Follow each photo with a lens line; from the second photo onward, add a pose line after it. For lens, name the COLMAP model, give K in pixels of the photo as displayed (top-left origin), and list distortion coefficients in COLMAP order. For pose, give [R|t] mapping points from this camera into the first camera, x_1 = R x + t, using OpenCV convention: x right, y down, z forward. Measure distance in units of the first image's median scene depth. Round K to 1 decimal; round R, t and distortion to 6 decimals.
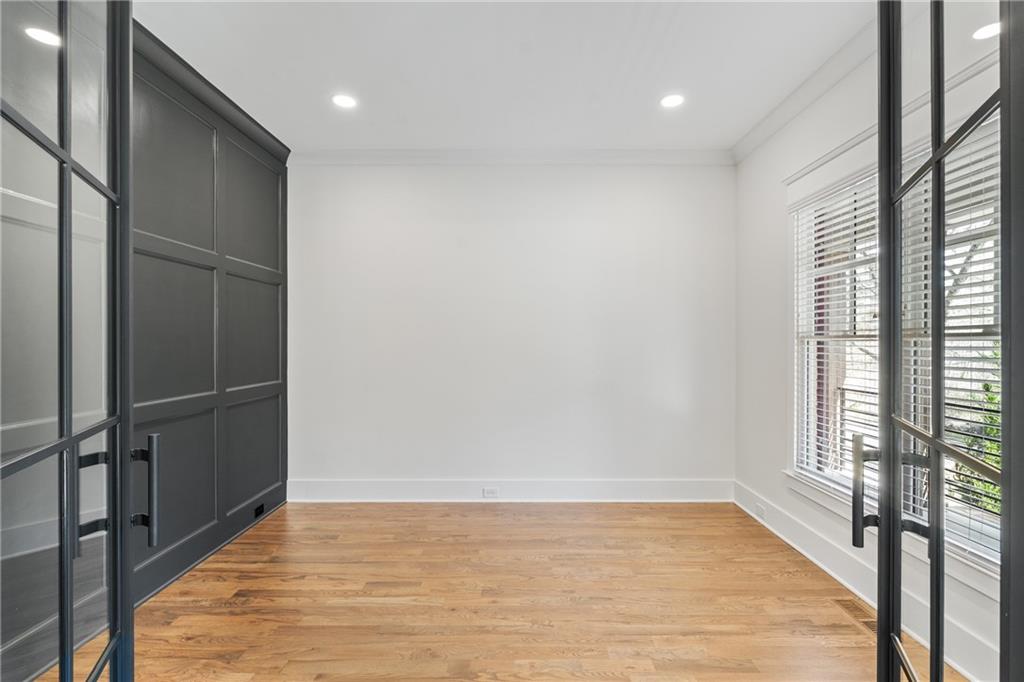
lens RADIAL K [[457.7, 0, 514.1], [0, 457.7, 349.3], [0, 0, 1]] dist [-0.001980, -0.000232]
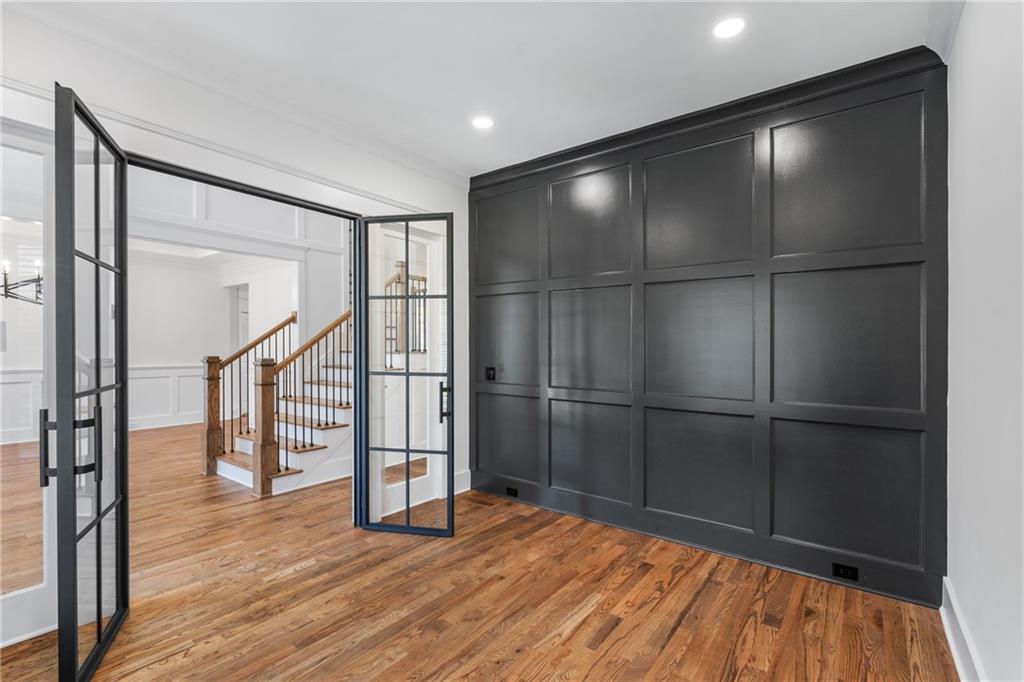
lens RADIAL K [[457.7, 0, 514.1], [0, 457.7, 349.3], [0, 0, 1]] dist [-0.001980, -0.000232]
pose [[-0.591922, -0.004979, -0.805980, 0.550937], [-0.020765, 0.999743, 0.009074, -0.021199], [0.805728, 0.022107, -0.591873, 1.410742]]
